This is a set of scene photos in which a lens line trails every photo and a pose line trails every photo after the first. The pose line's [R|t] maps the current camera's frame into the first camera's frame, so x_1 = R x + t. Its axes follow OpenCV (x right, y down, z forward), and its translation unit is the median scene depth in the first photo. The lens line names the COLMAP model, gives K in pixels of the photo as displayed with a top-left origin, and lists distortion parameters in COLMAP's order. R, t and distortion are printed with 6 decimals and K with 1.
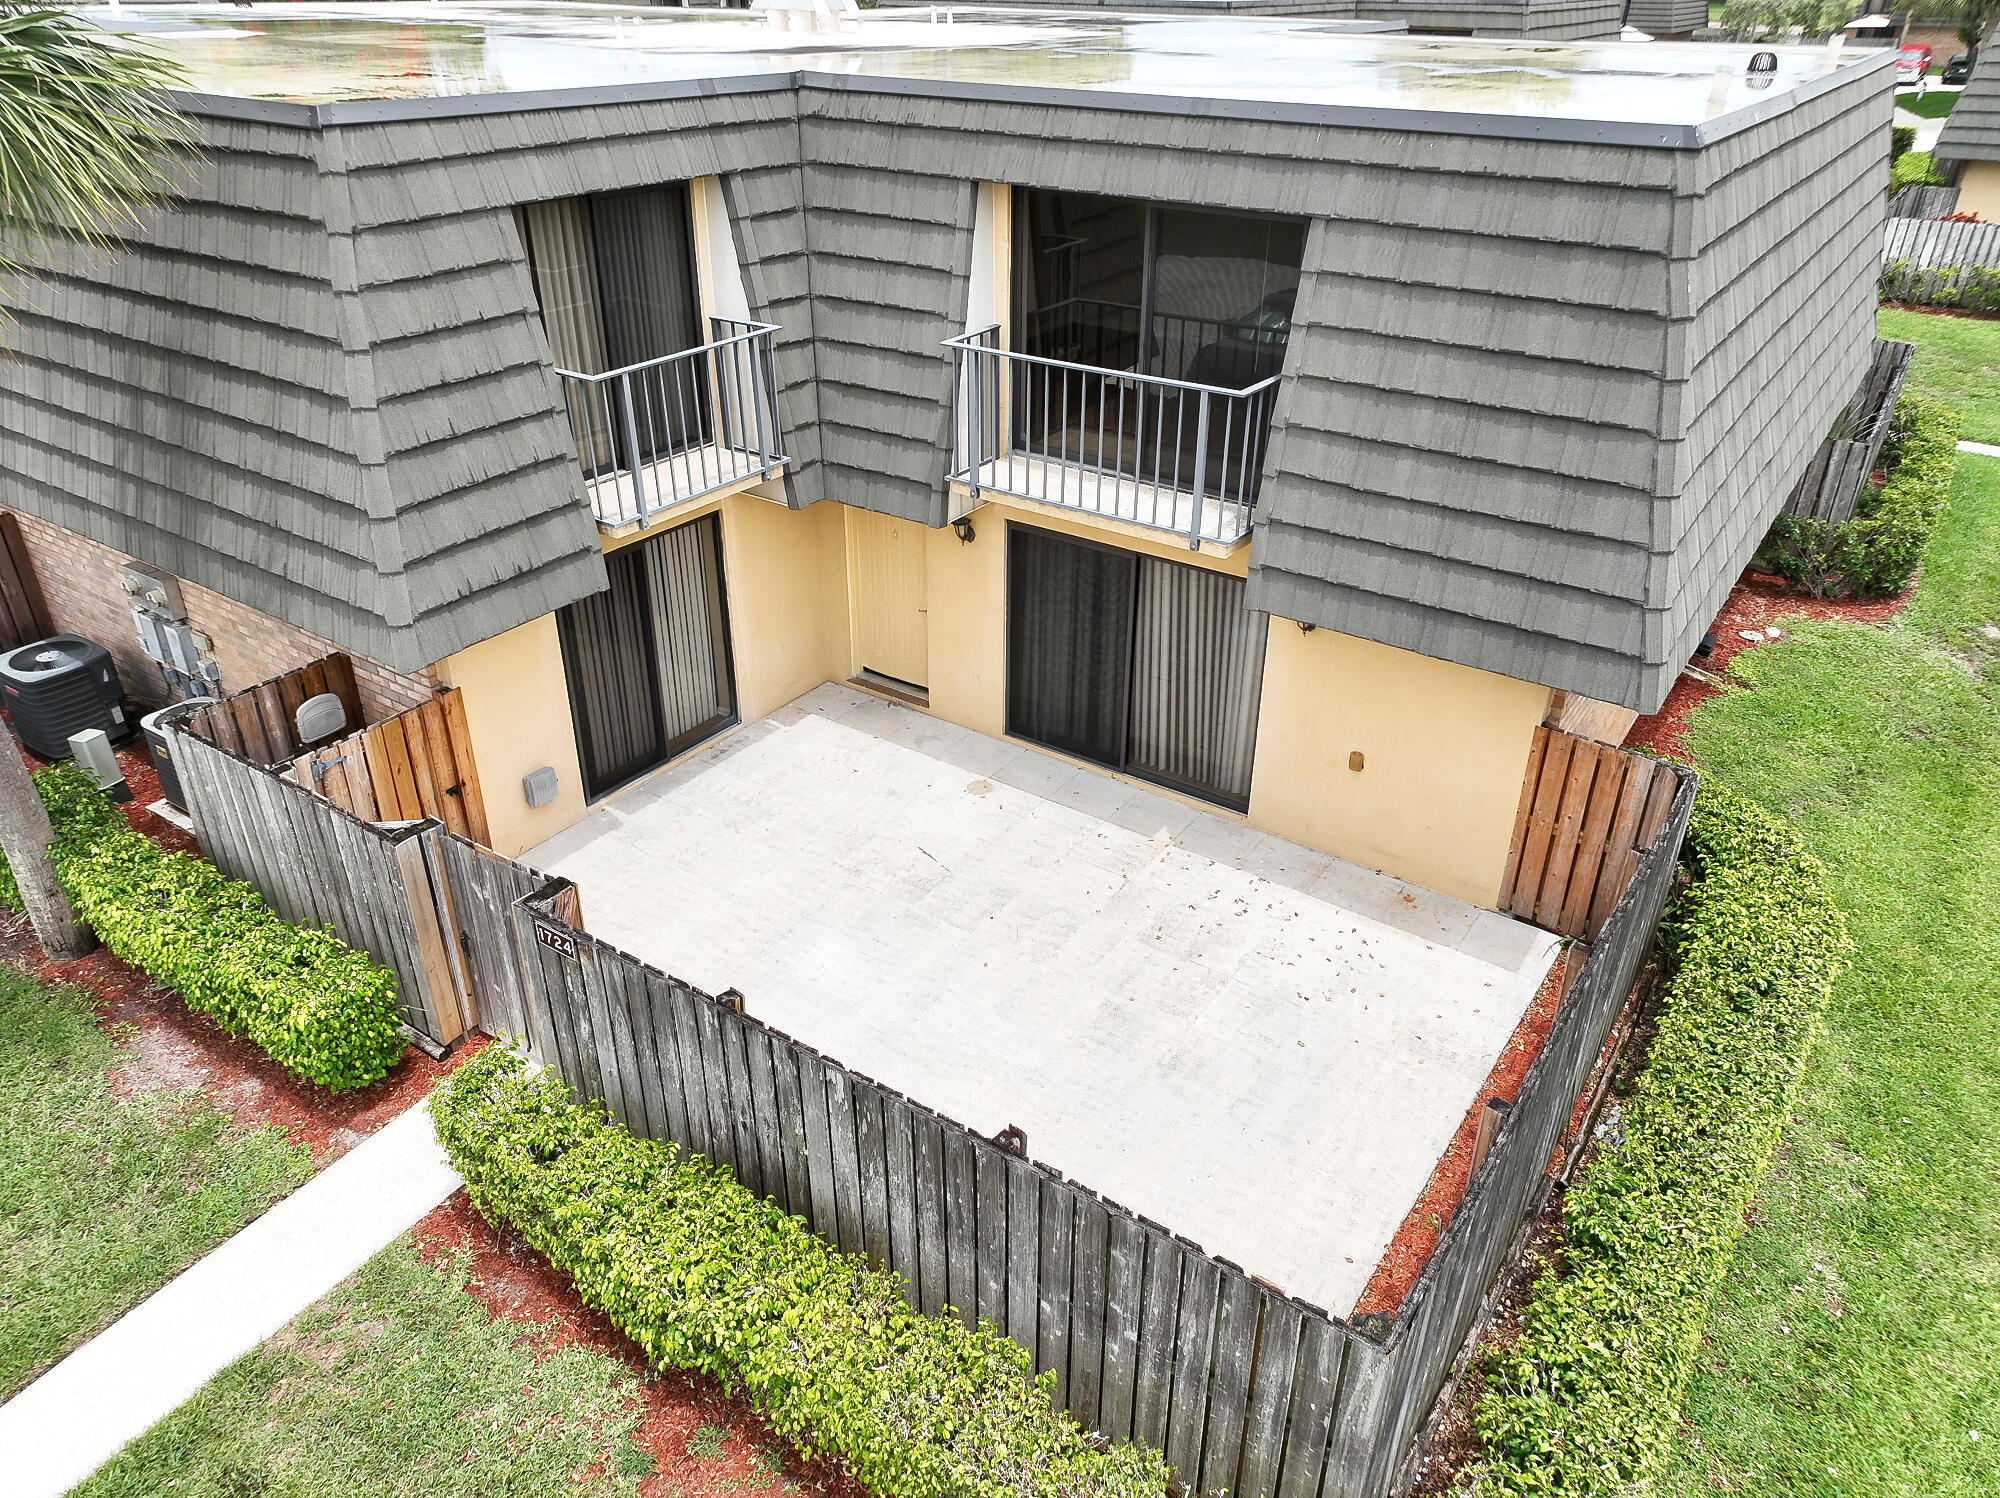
lens RADIAL K [[1407.6, 0, 1000.0], [0, 1407.6, 749.0], [0, 0, 1]] dist [0.000647, 0.006445]
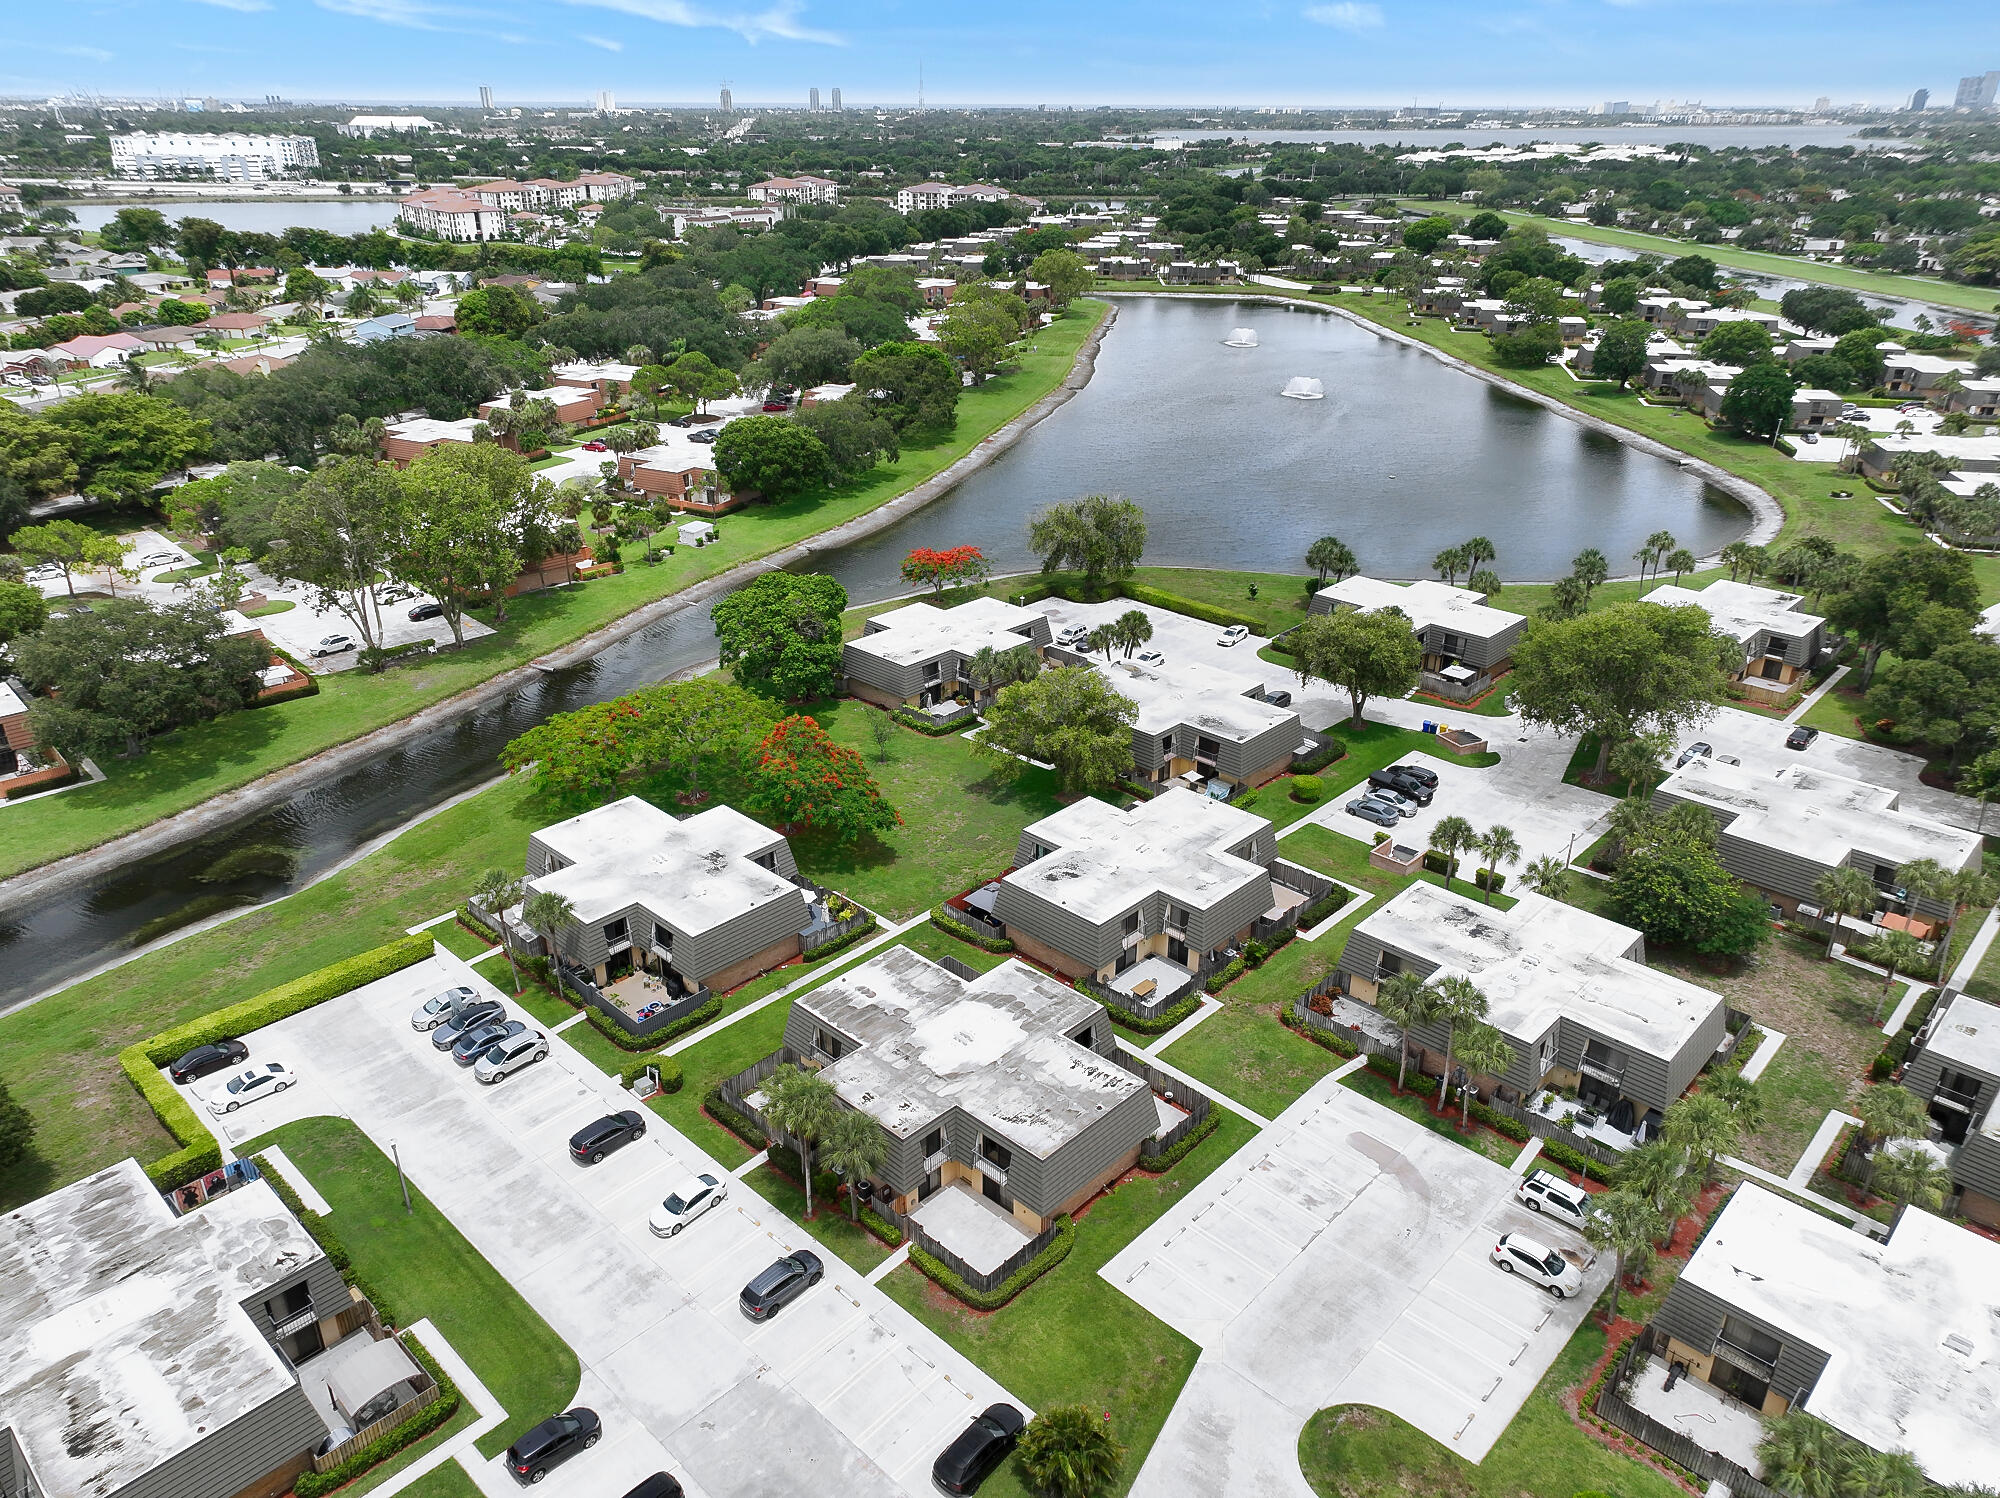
lens RADIAL K [[1402.2, 0, 1000.0], [0, 1402.2, 749.0], [0, 0, 1]] dist [-0.007017, 0.028592]
pose [[0.988444, 0.060267, -0.139091, 1.081925], [-0.071661, 0.994342, -0.078413, -1.952801], [0.133578, 0.087475, 0.987170, -6.954941]]
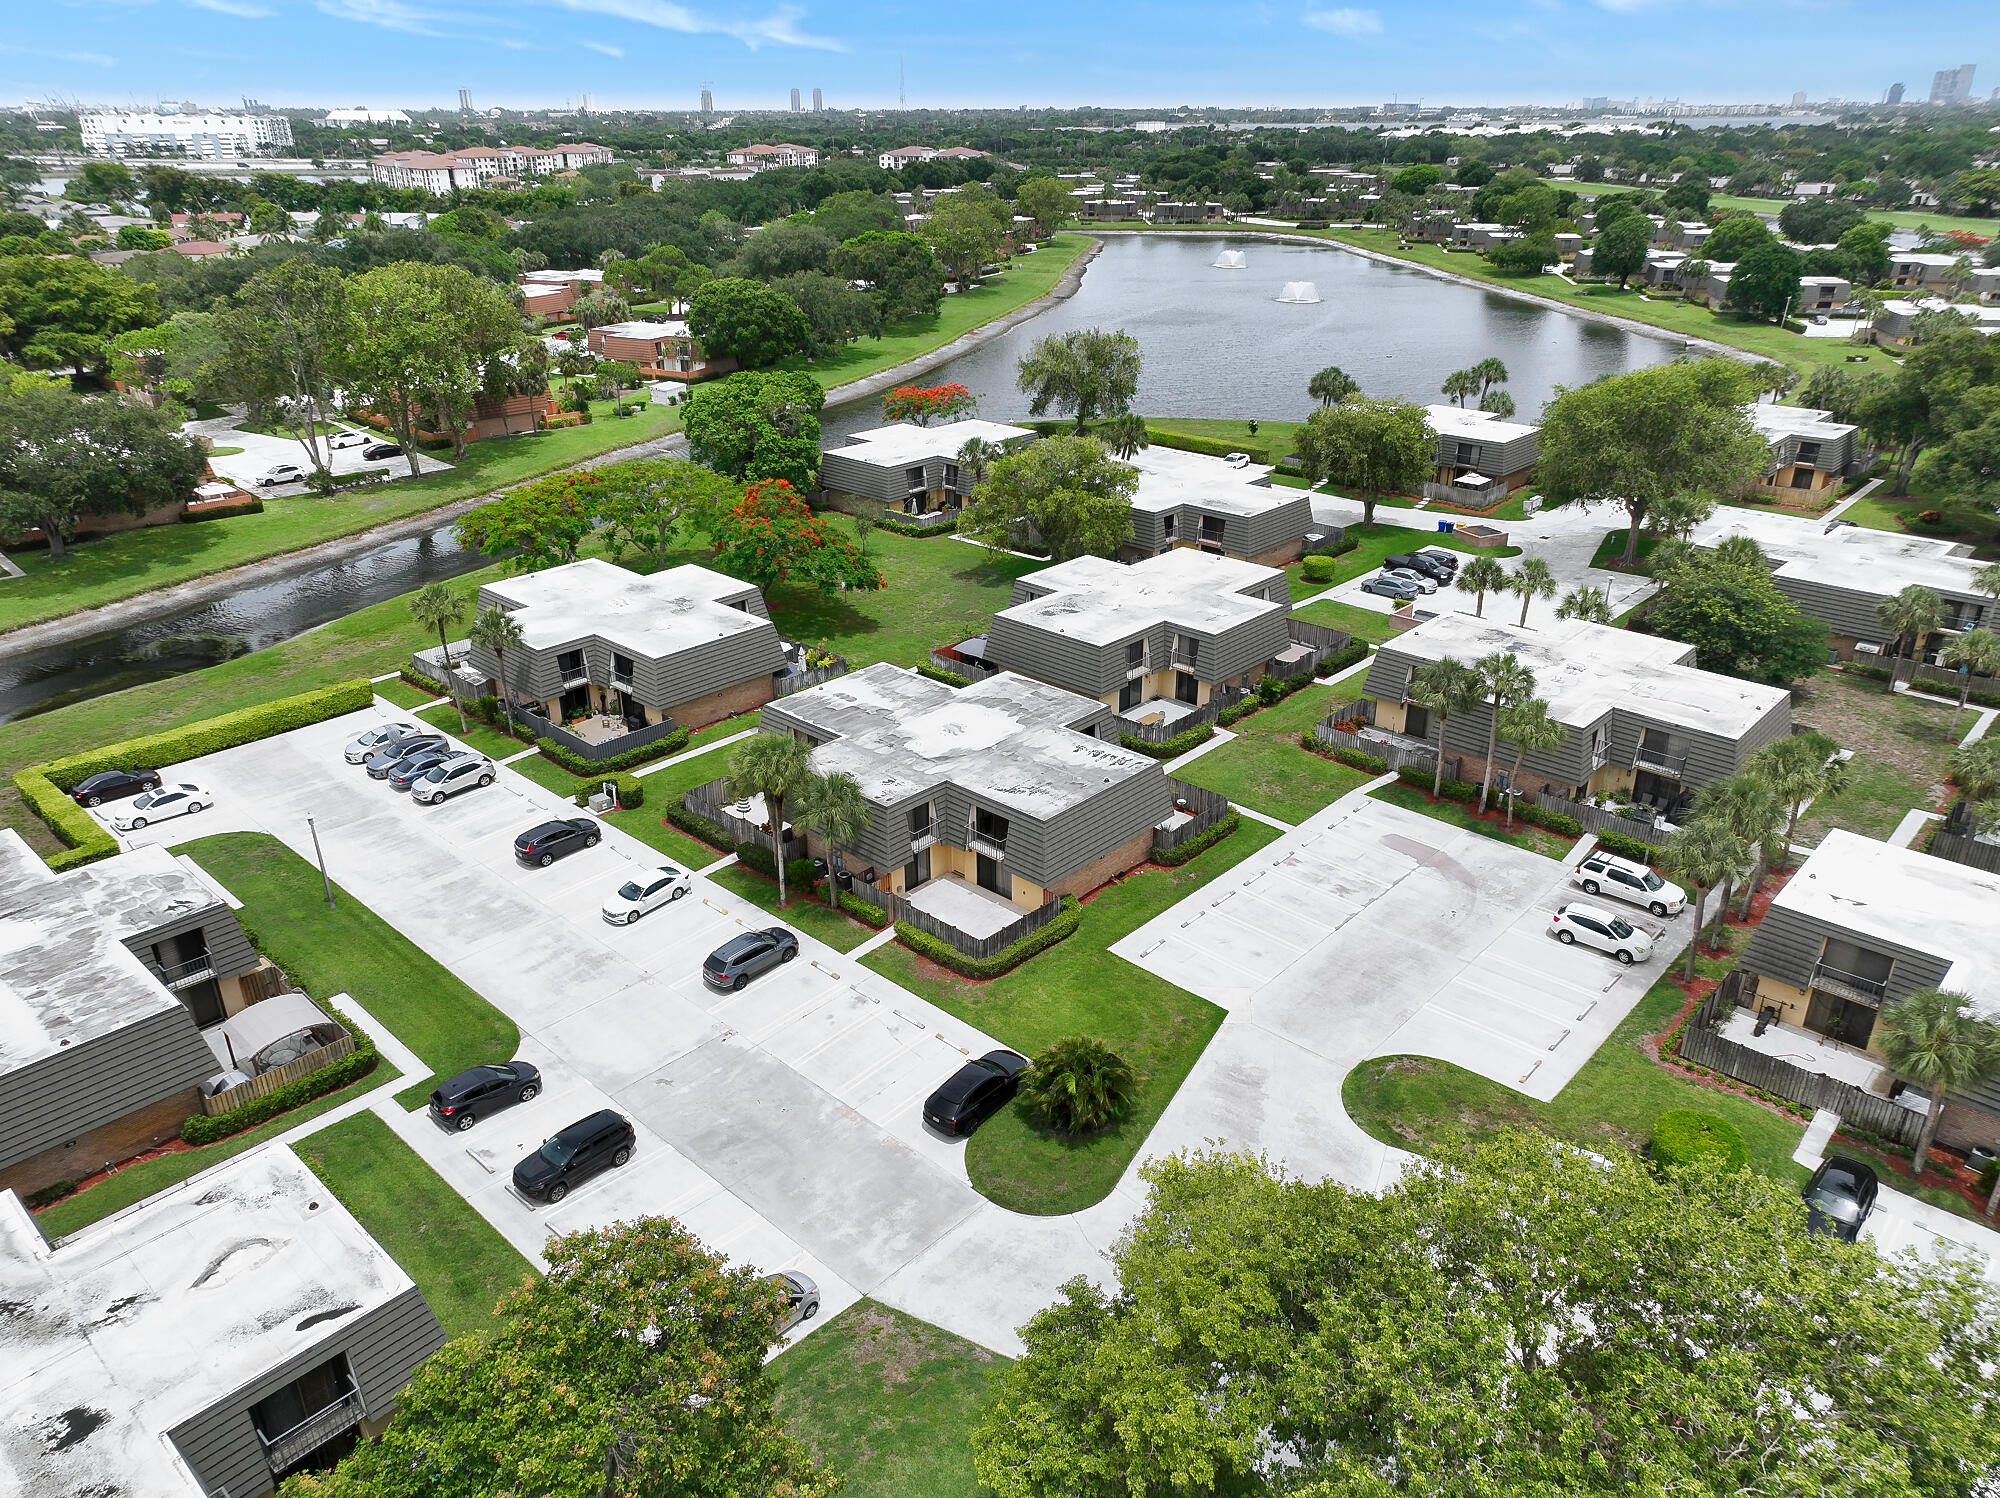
lens RADIAL K [[1402.2, 0, 1000.0], [0, 1402.2, 749.0], [0, 0, 1]] dist [-0.007017, 0.028592]
pose [[0.990176, 0.049446, -0.130795, 1.040416], [-0.060326, 0.994921, -0.080574, -0.134617], [0.126147, 0.087673, 0.988130, -5.938815]]
